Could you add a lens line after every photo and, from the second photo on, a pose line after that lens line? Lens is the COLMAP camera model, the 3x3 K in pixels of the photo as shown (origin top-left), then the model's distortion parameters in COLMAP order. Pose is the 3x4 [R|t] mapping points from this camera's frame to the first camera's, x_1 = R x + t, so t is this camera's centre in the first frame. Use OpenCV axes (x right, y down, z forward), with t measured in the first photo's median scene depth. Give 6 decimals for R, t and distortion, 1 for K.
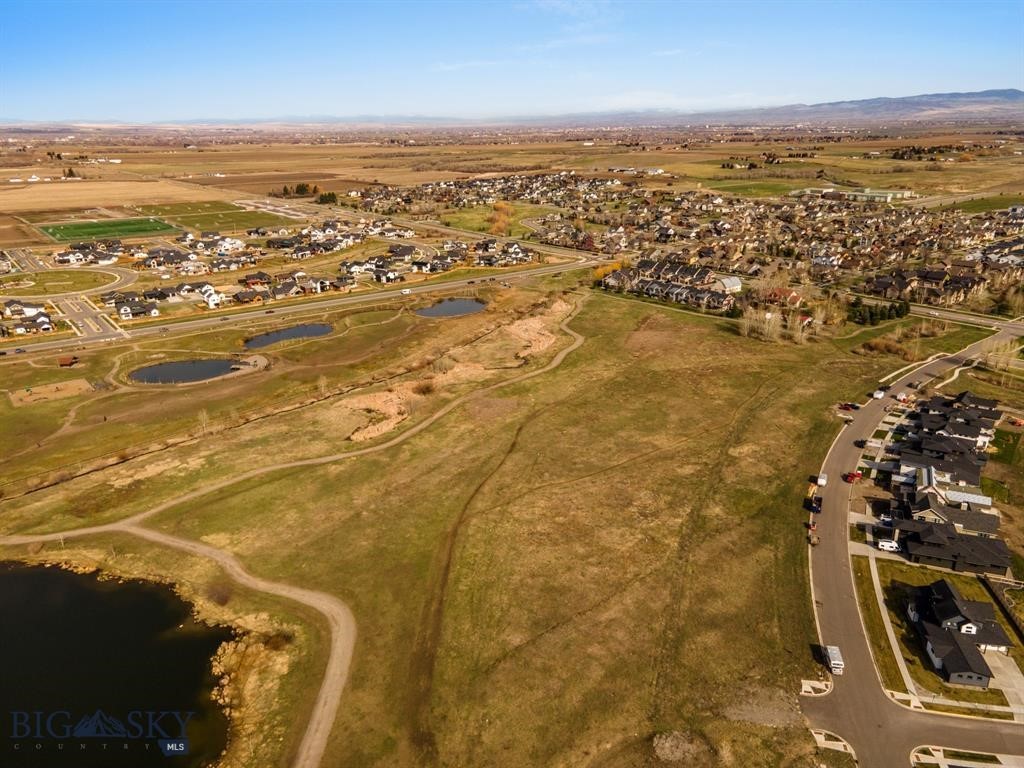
lens RADIAL K [[745.1, 0, 508.8], [0, 745.1, 377.4], [0, 0, 1]] dist [0.024427, 0.037045]
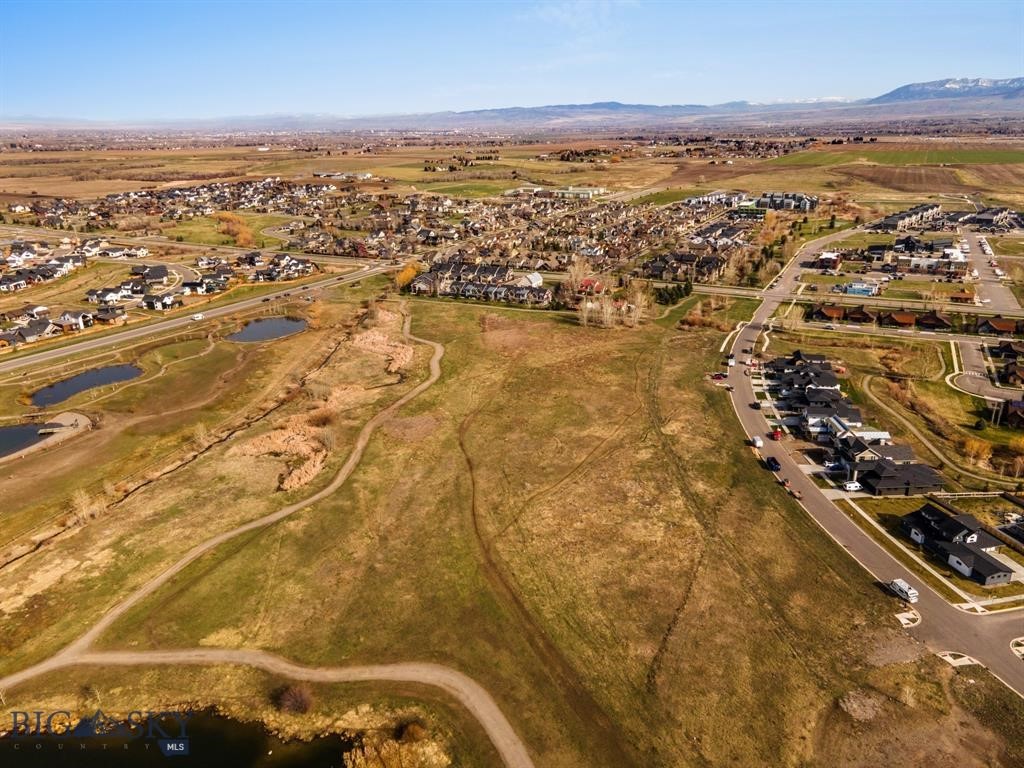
lens RADIAL K [[745.1, 0, 508.3], [0, 745.1, 378.2], [0, 0, 1]] dist [0.024427, 0.037045]
pose [[0.910961, -0.133360, 0.390340, -0.279732], [0.135253, 0.990549, 0.022775, -0.026879], [-0.389689, 0.032047, 0.920389, 0.095226]]
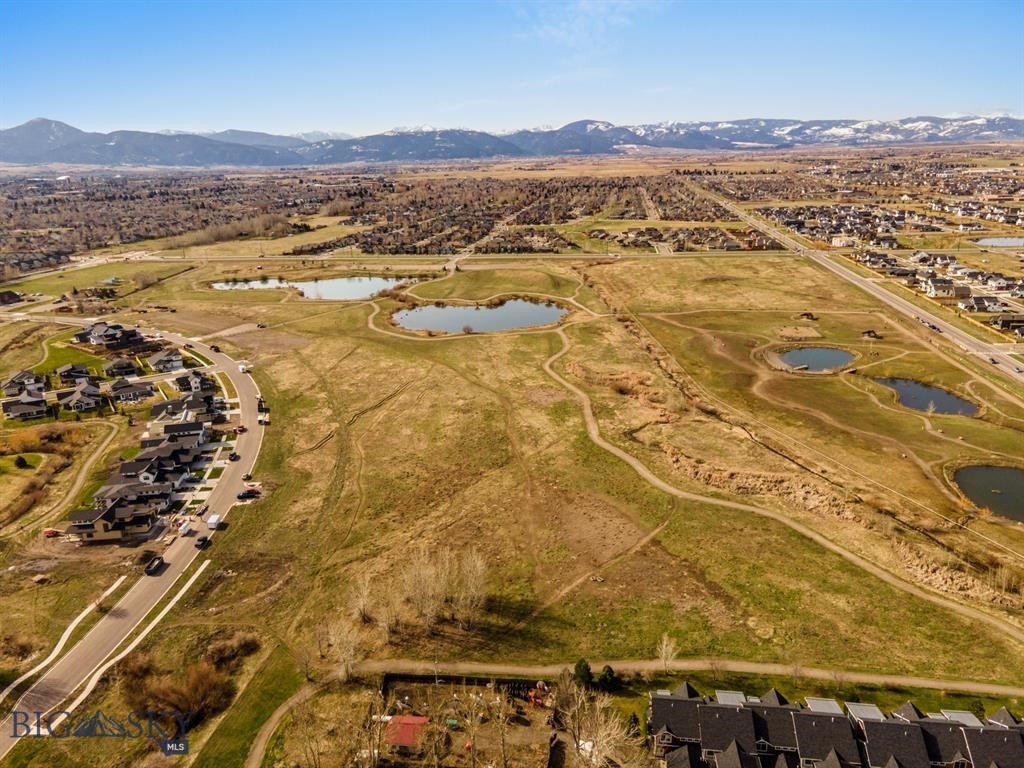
lens RADIAL K [[745.1, 0, 511.0], [0, 745.1, 381.7], [0, 0, 1]] dist [0.024427, 0.037045]
pose [[-0.717187, 0.231219, -0.657404, 0.786817], [-0.193283, 0.840345, 0.506421, -0.563145], [0.669540, 0.490264, -0.557994, 1.648086]]
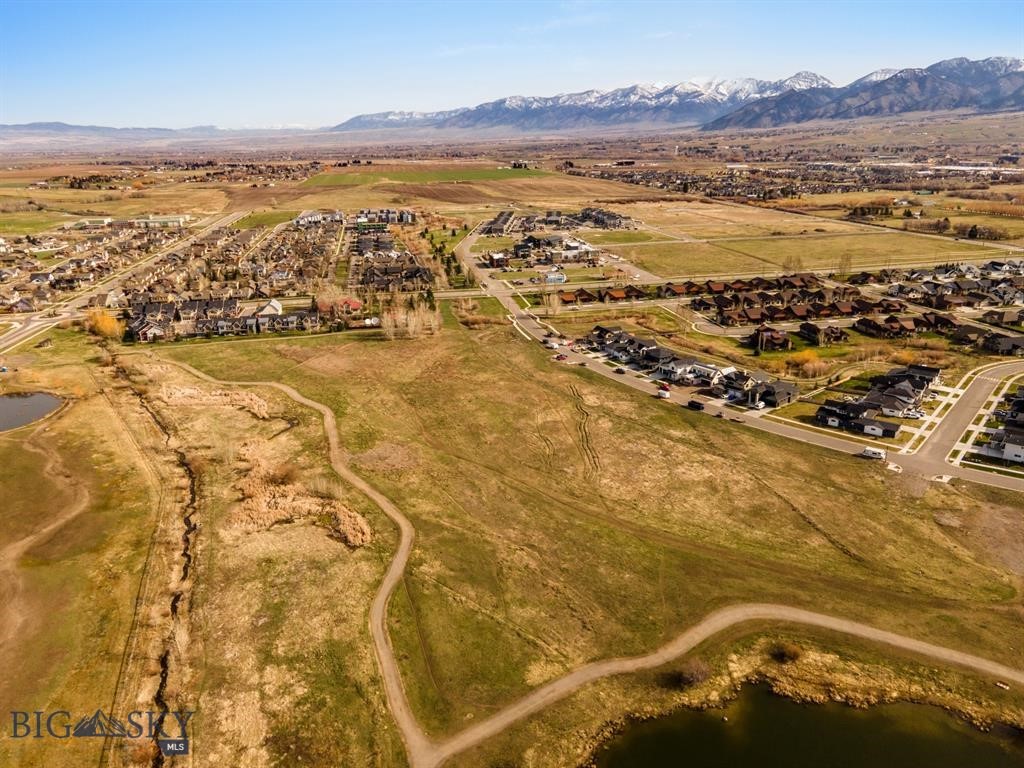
lens RADIAL K [[745.1, 0, 508.7], [0, 745.1, 387.4], [0, 0, 1]] dist [0.024427, 0.037045]
pose [[0.478944, -0.276949, 0.833014, -0.688131], [0.298937, 0.943669, 0.141863, -0.124124], [-0.825378, 0.181075, 0.534755, 0.413761]]
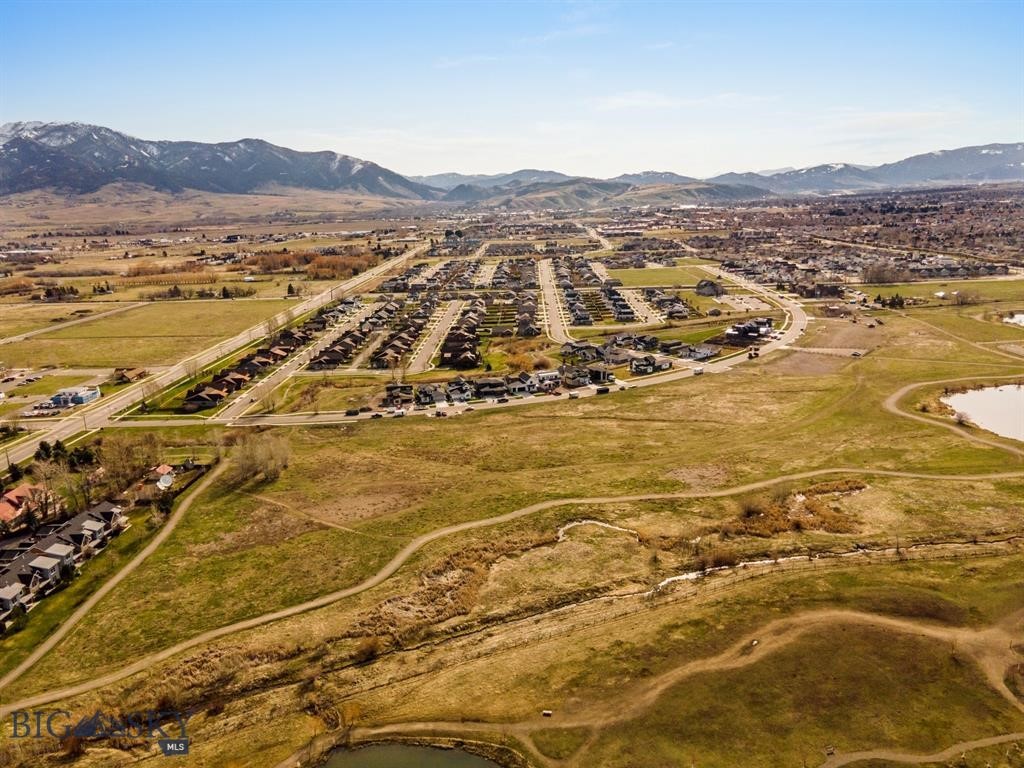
lens RADIAL K [[745.1, 0, 508.1], [0, 745.1, 379.4], [0, 0, 1]] dist [0.024427, 0.037045]
pose [[-0.763471, -0.121770, 0.634258, -0.438830], [0.246984, 0.852367, 0.460944, -0.579294], [-0.596750, 0.508569, -0.620683, 1.733361]]
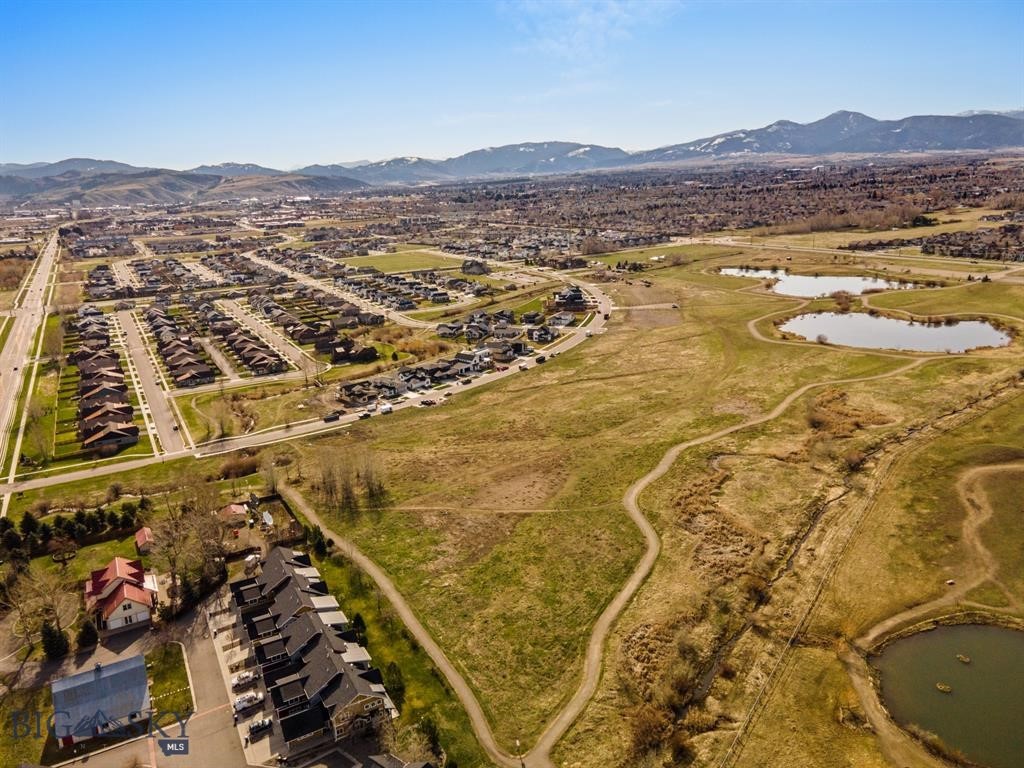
lens RADIAL K [[745.1, 0, 506.8], [0, 745.1, 384.2], [0, 0, 1]] dist [0.024427, 0.037045]
pose [[-0.984456, 0.005425, 0.175546, 0.121078], [0.105418, 0.817703, 0.565906, -0.670324], [-0.140475, 0.575615, -0.805564, 1.988990]]
